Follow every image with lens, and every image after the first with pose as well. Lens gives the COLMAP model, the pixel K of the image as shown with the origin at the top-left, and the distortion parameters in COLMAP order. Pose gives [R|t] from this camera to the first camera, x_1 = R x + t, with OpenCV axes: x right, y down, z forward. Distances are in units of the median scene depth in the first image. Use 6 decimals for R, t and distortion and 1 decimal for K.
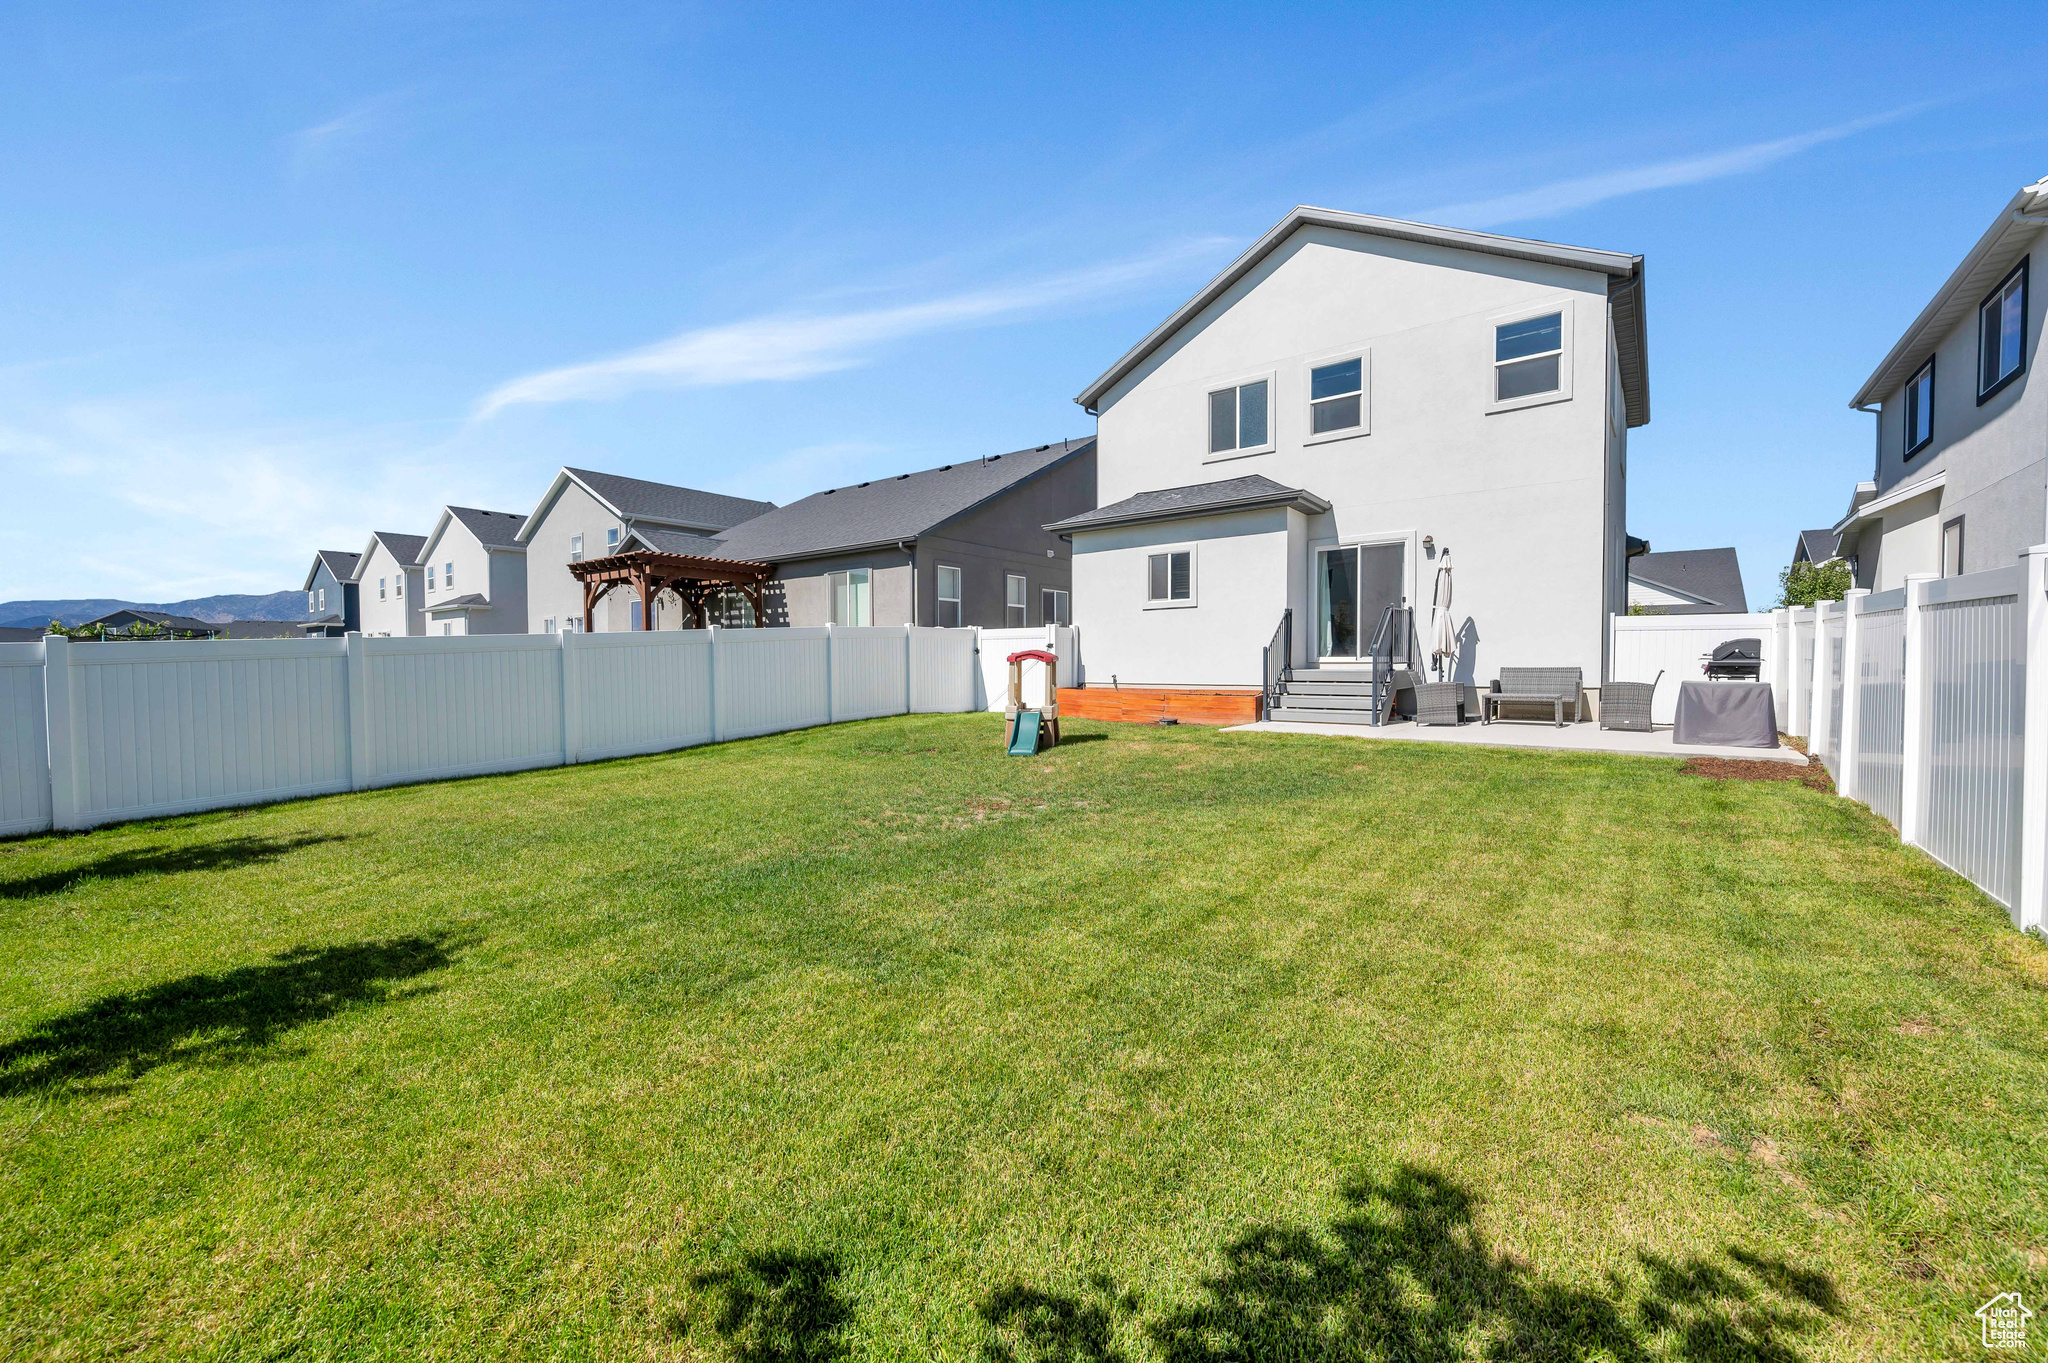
lens RADIAL K [[800.5, 0, 1030.8], [0, 800.5, 686.0], [0, 0, 1]] dist [-0.000112, -0.000303]
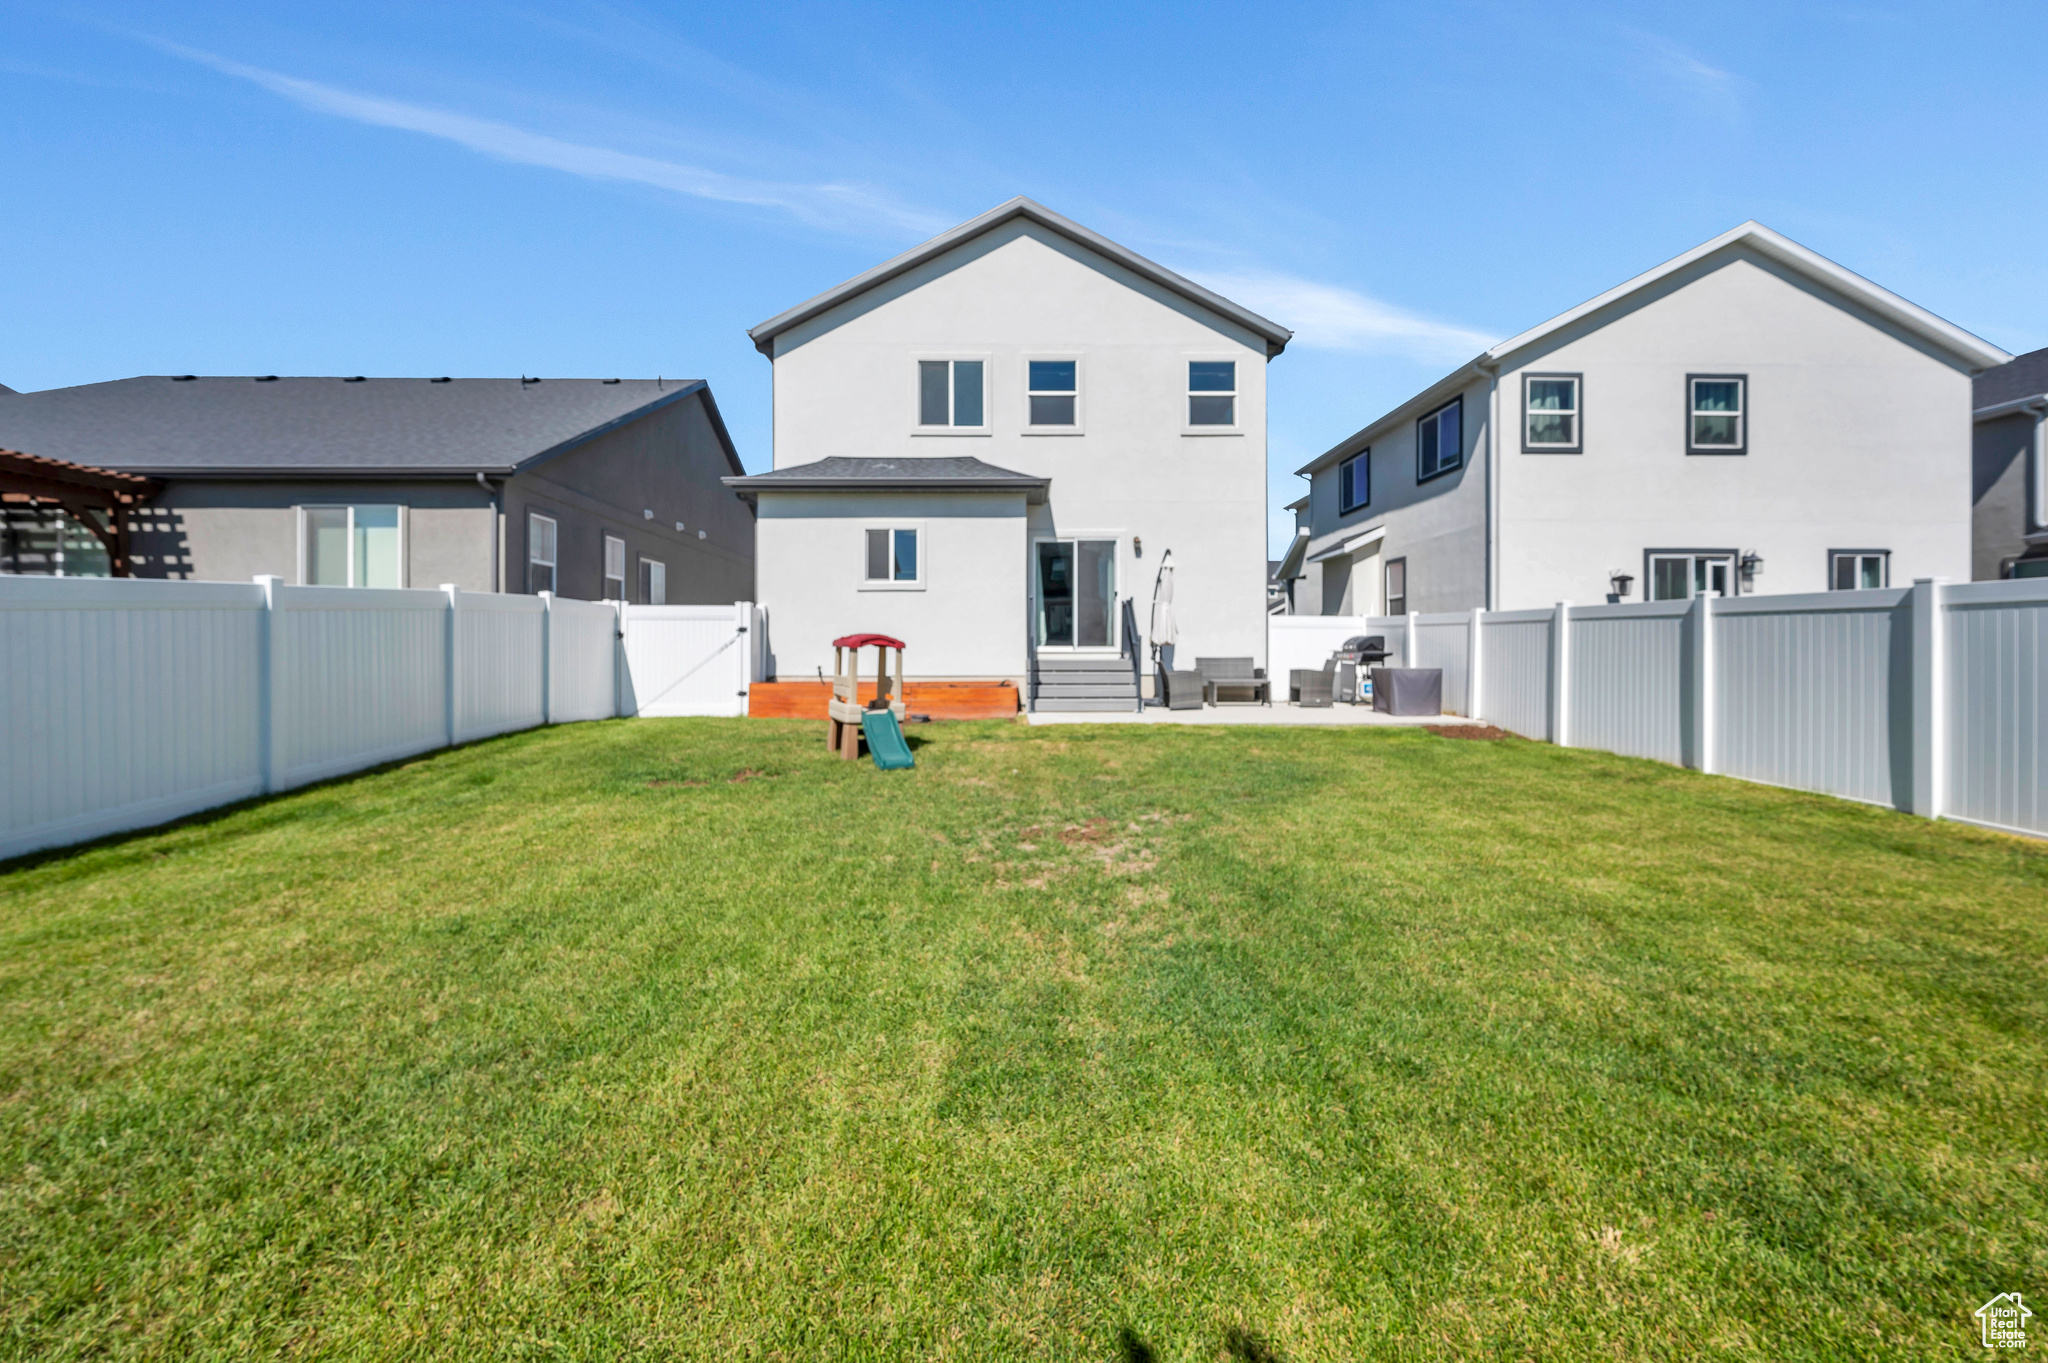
lens RADIAL K [[813.8, 0, 1022.8], [0, 813.8, 658.2], [0, 0, 1]] dist [-0.000377, -0.000172]
pose [[0.779399, 0.001101, 0.626527, -0.277431], [0.015237, 0.999669, -0.020713, -0.001142], [-0.626342, 0.025690, 0.779125, 0.204610]]
